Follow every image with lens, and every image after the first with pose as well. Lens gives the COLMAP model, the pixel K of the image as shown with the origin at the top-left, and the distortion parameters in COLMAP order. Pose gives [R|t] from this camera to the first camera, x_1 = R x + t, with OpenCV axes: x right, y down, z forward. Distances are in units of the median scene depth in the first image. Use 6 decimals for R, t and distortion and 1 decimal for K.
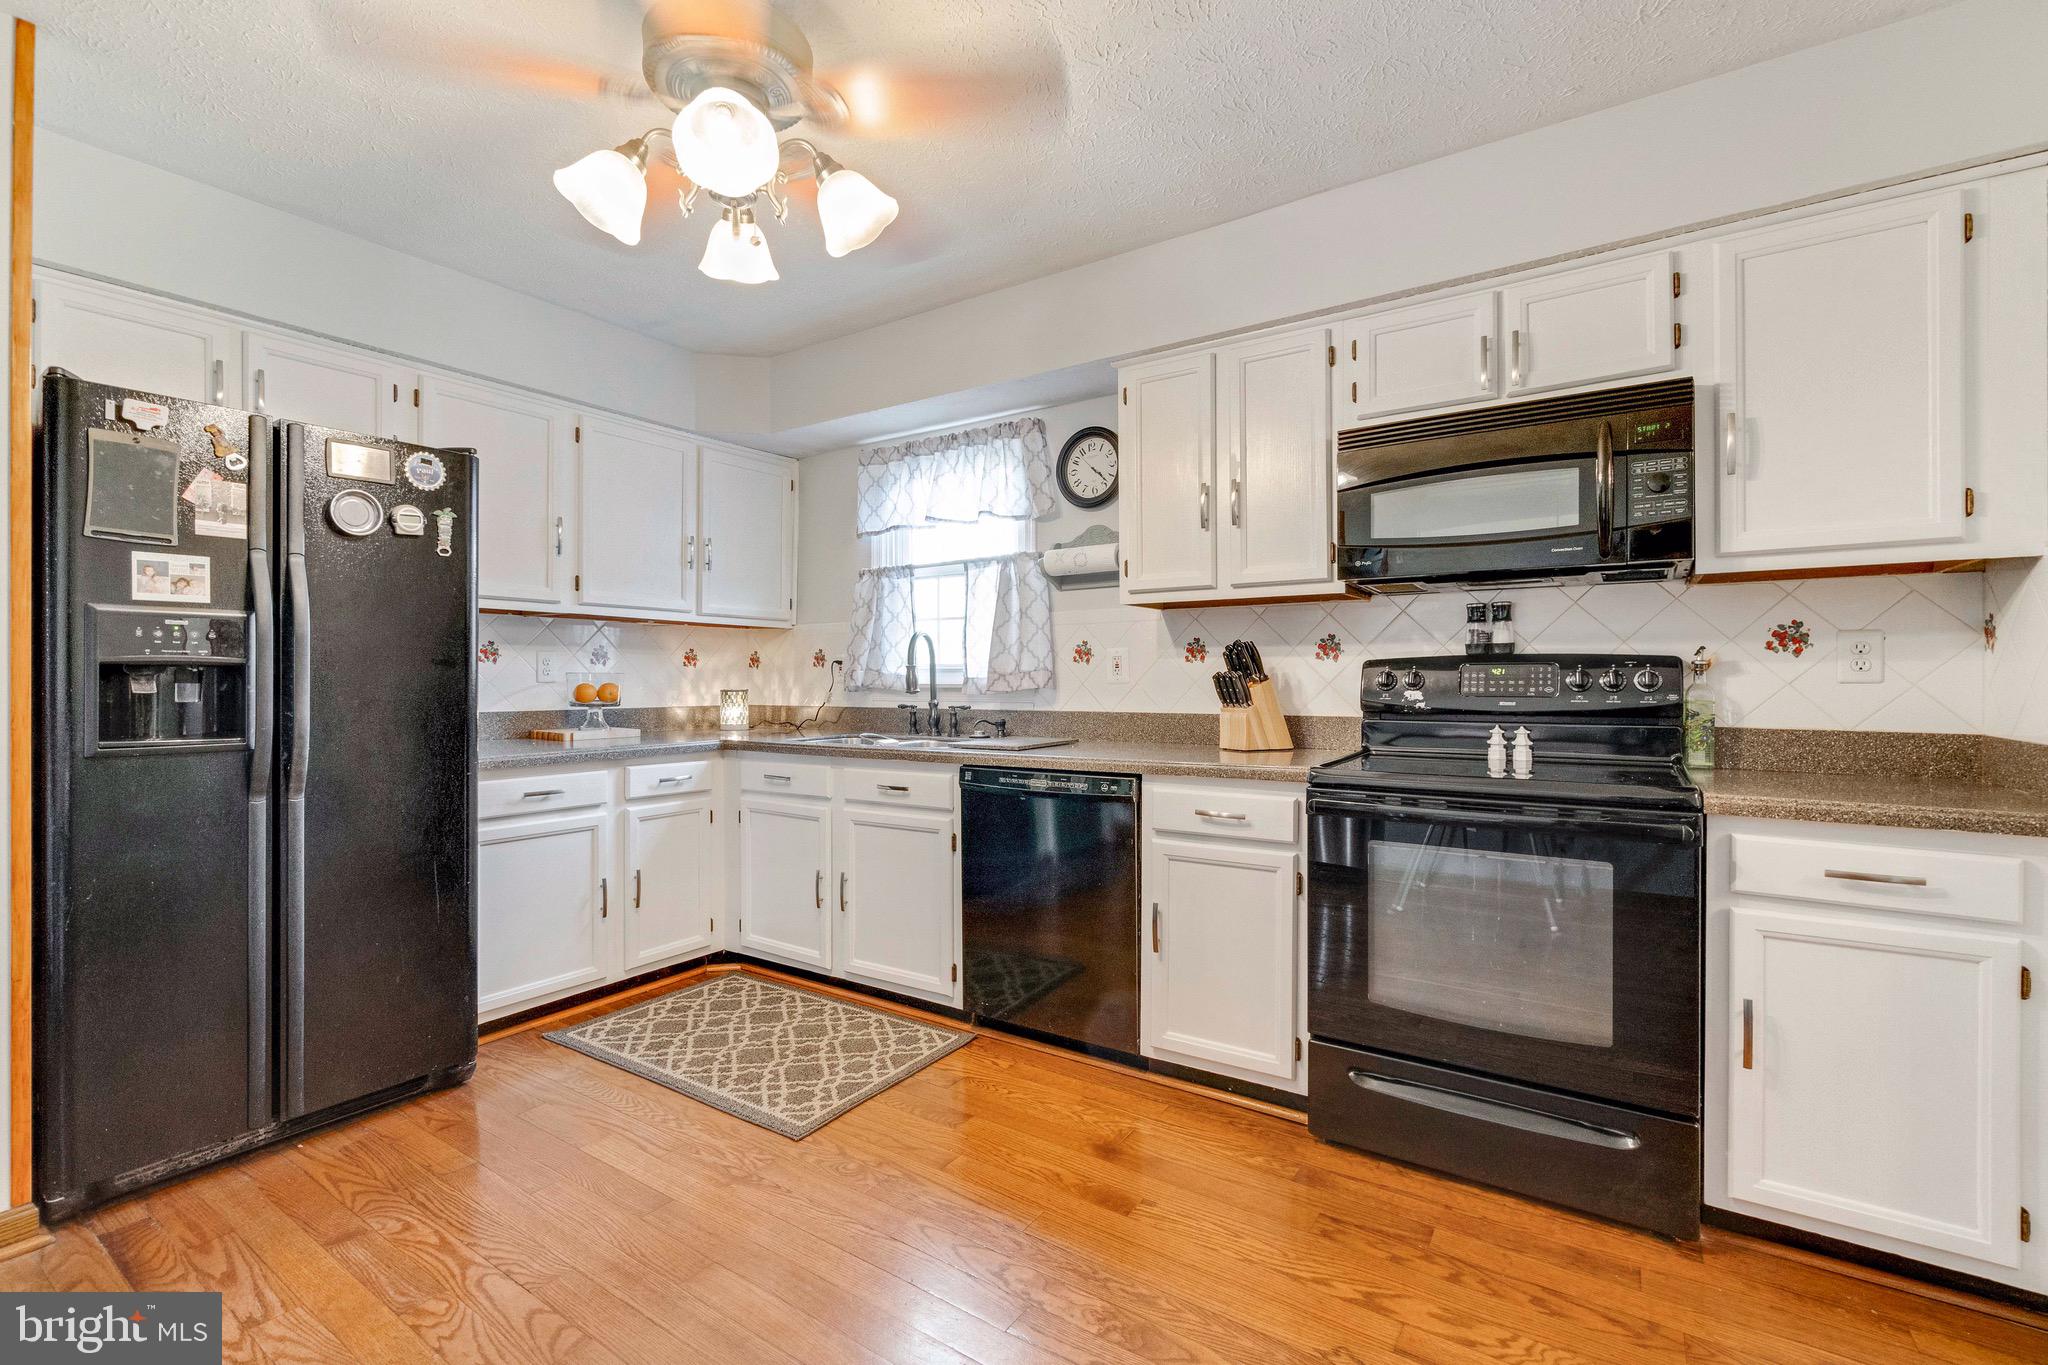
lens RADIAL K [[887.4, 0, 1024.0], [0, 887.4, 682.5], [0, 0, 1]] dist [-0.002219, -0.000247]
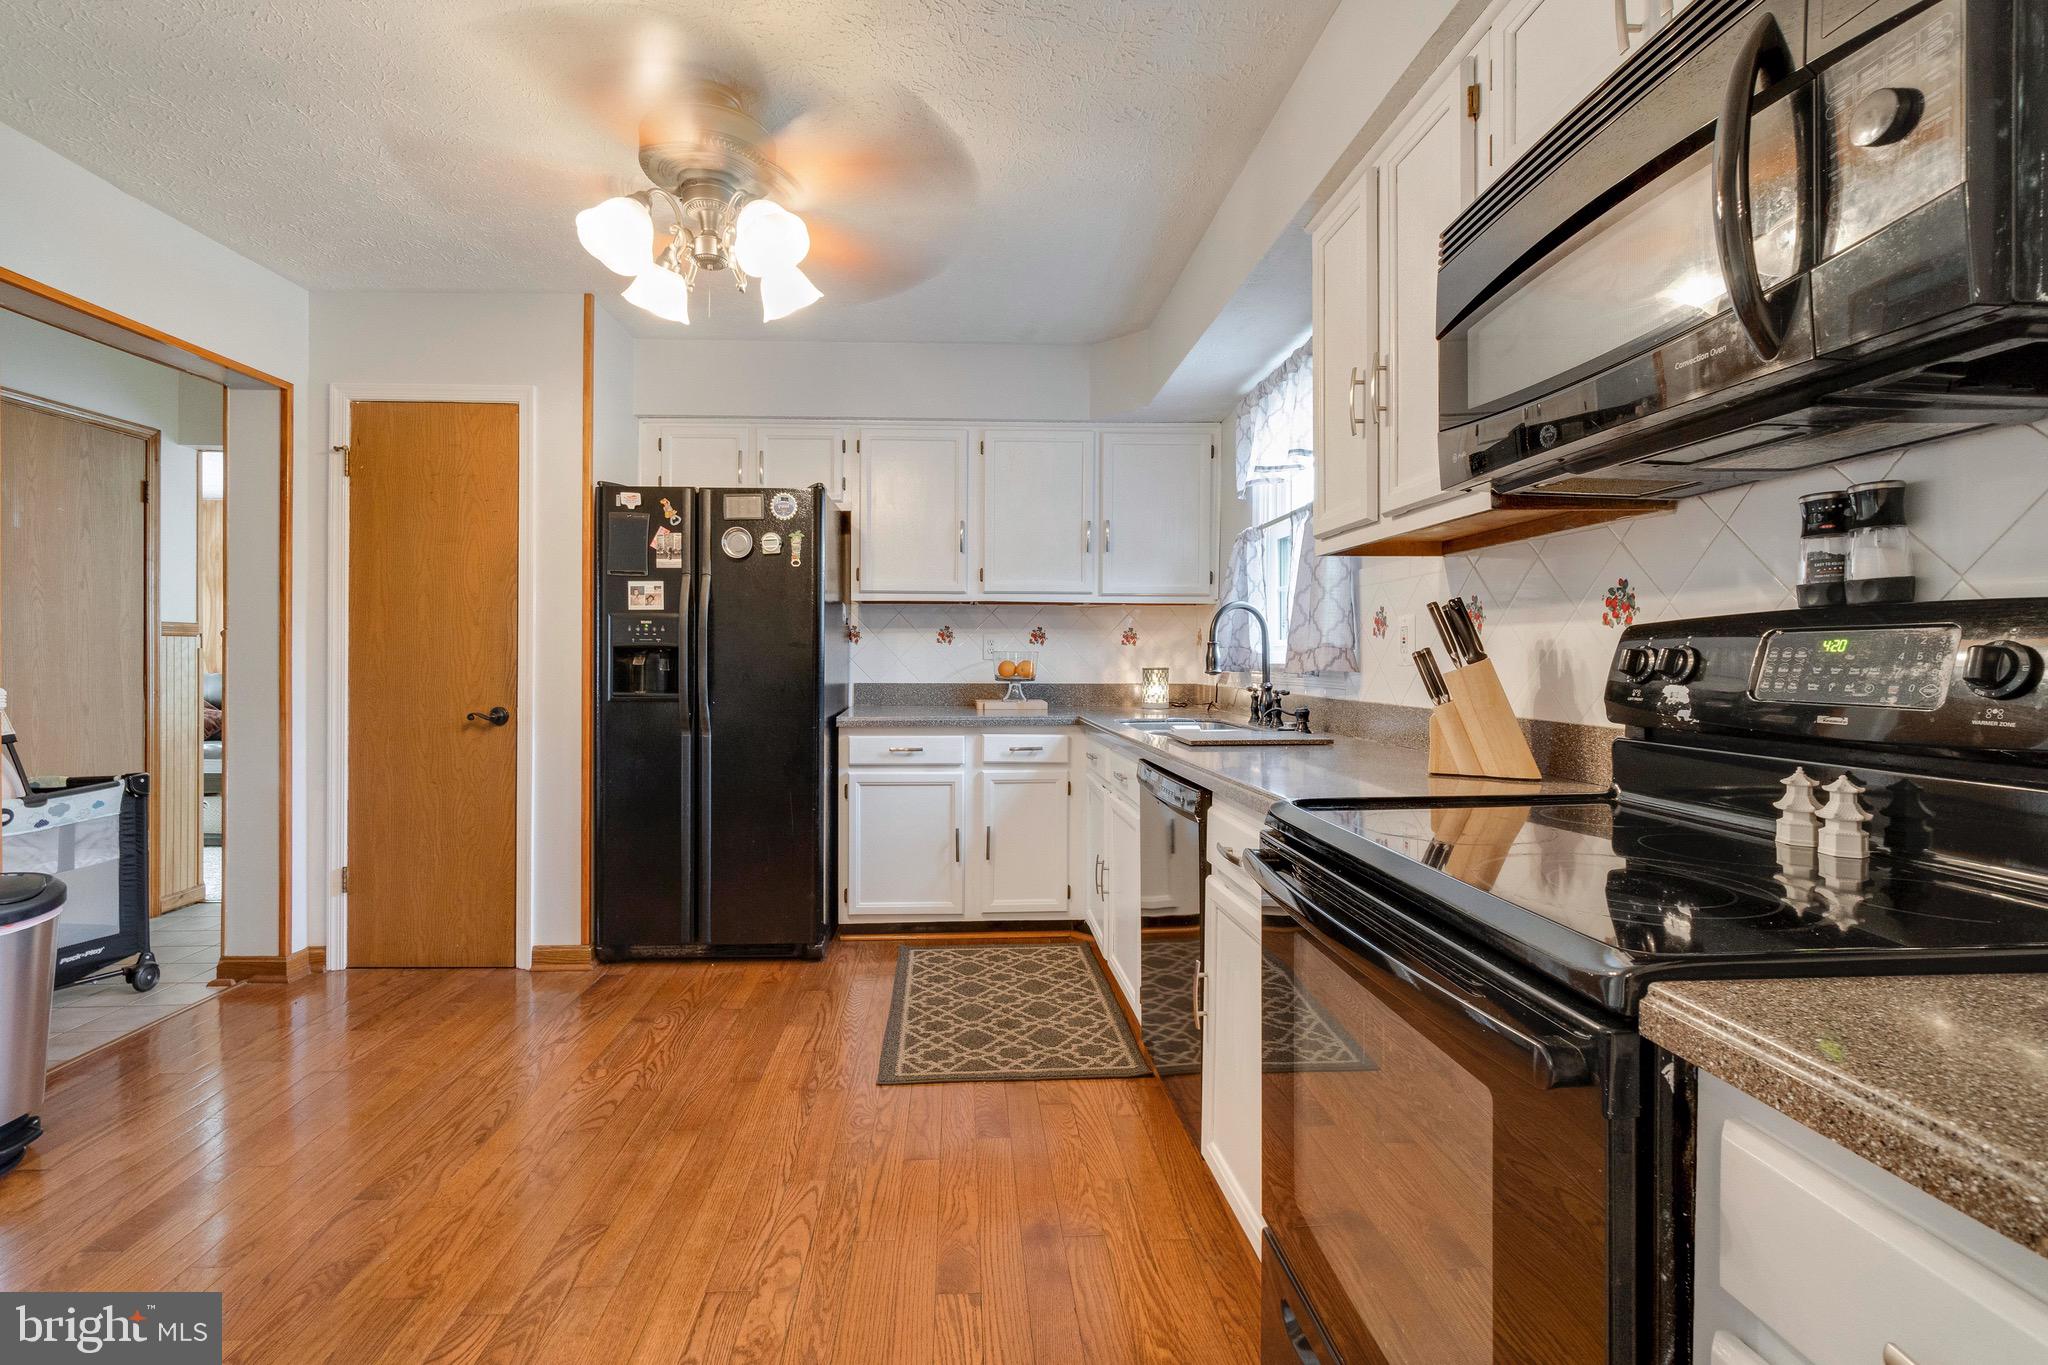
lens RADIAL K [[917.7, 0, 994.4], [0, 917.7, 662.0], [0, 0, 1]] dist [-0.000618, -0.000045]
pose [[0.597630, 0.006957, -0.801742, 0.622297], [-0.005501, 0.999974, 0.004577, -0.003926], [0.801753, 0.001675, 0.597653, 0.382513]]
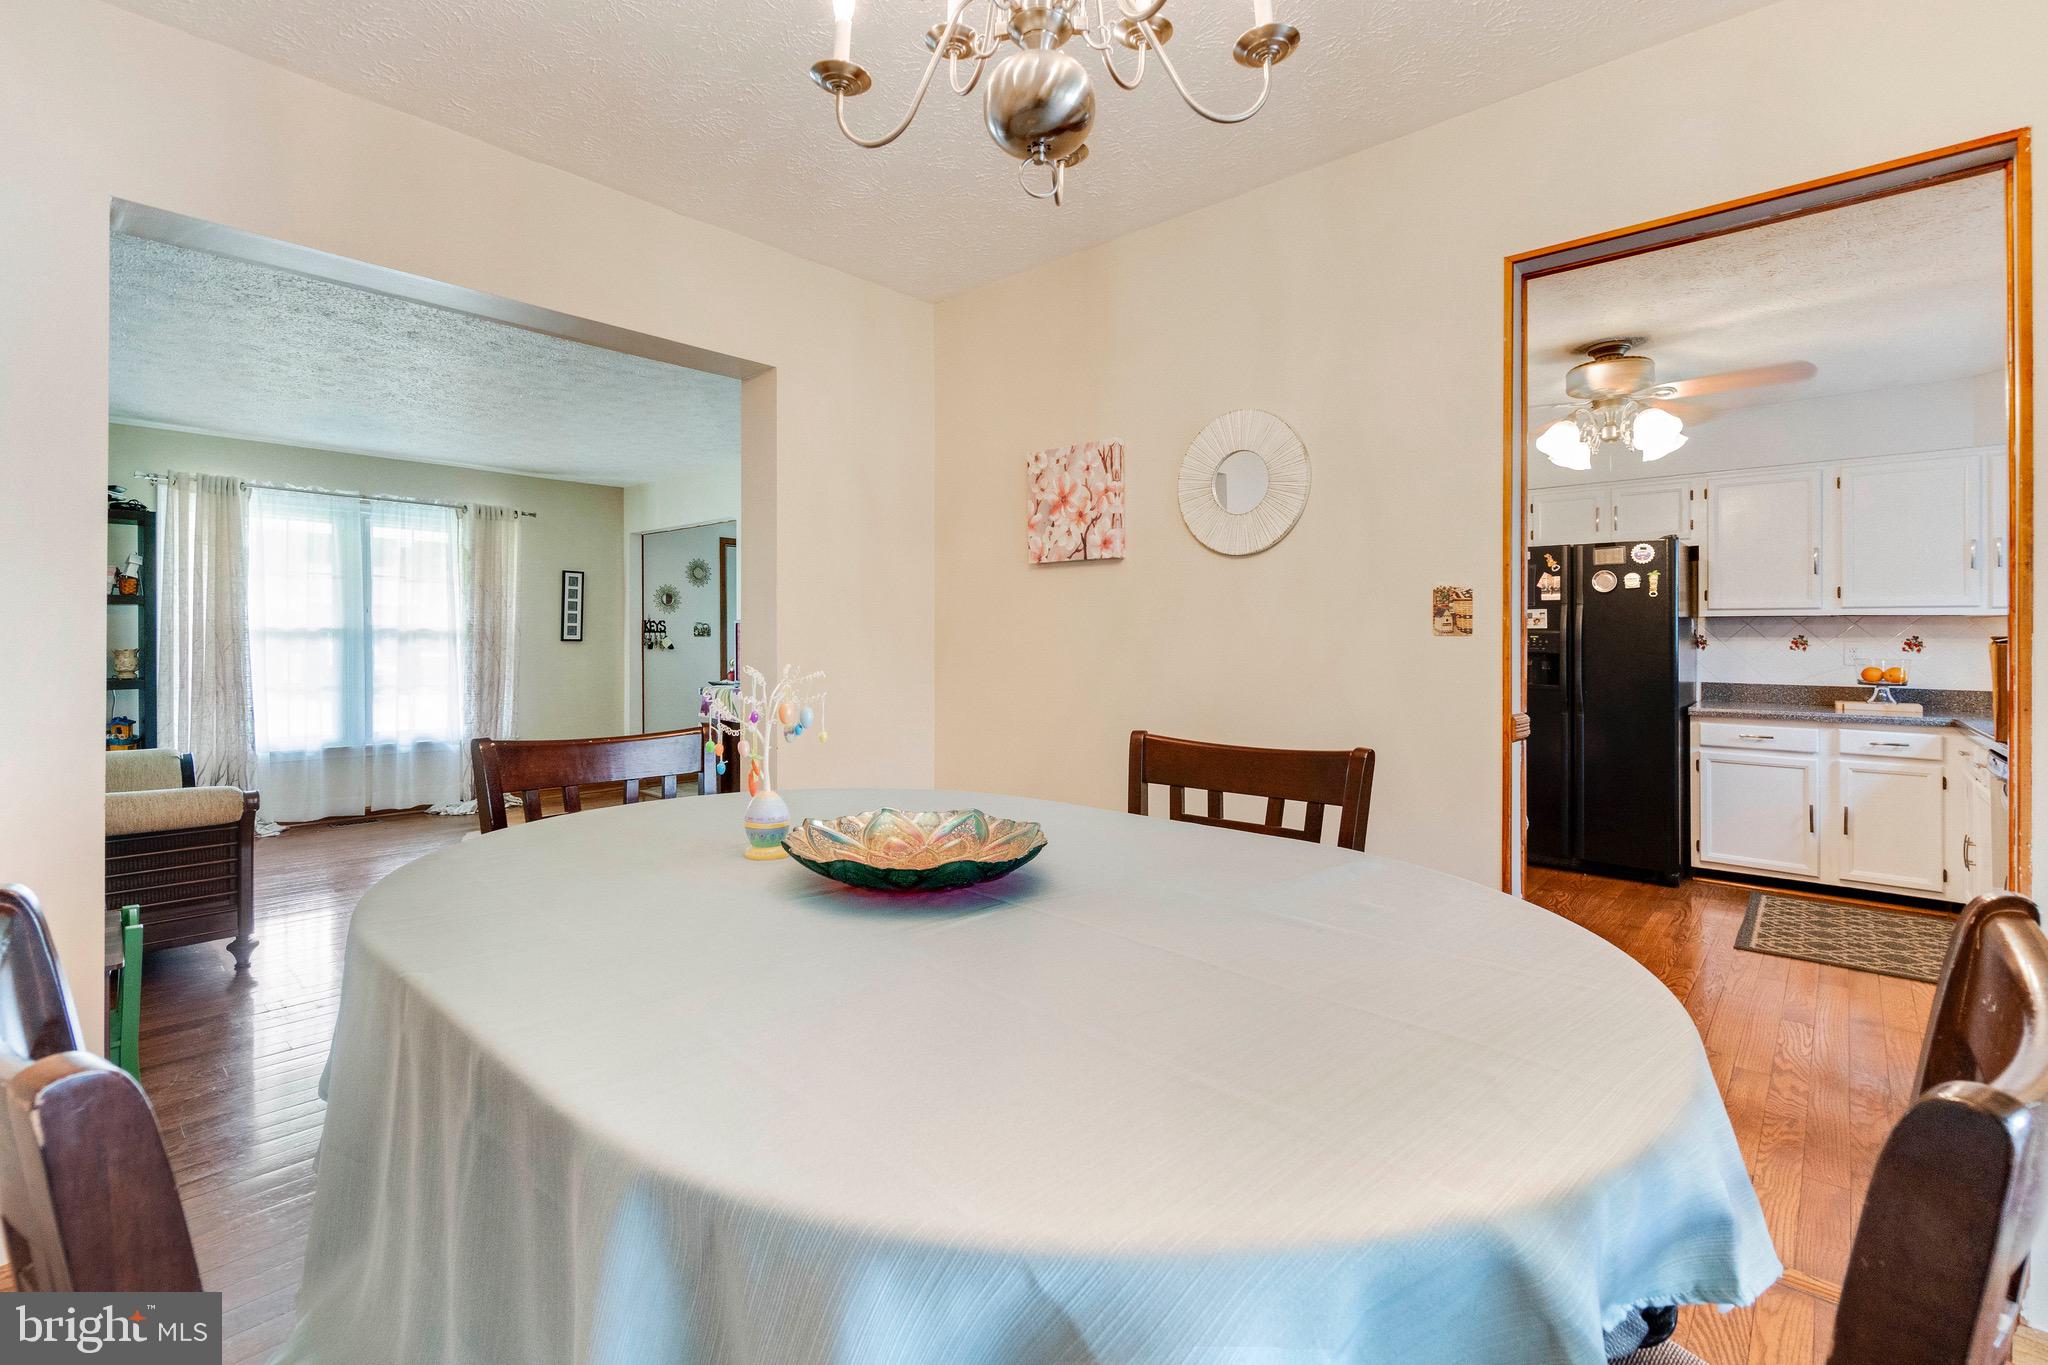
lens RADIAL K [[939.6, 0, 1024.3], [0, 939.6, 627.7], [0, 0, 1]] dist [0.000317, 0.011915]
pose [[-0.115605, -0.013870, -0.993198, 1.402515], [-0.010495, 0.999864, -0.012742, -0.035092], [0.993240, 0.008950, -0.115735, -0.086124]]
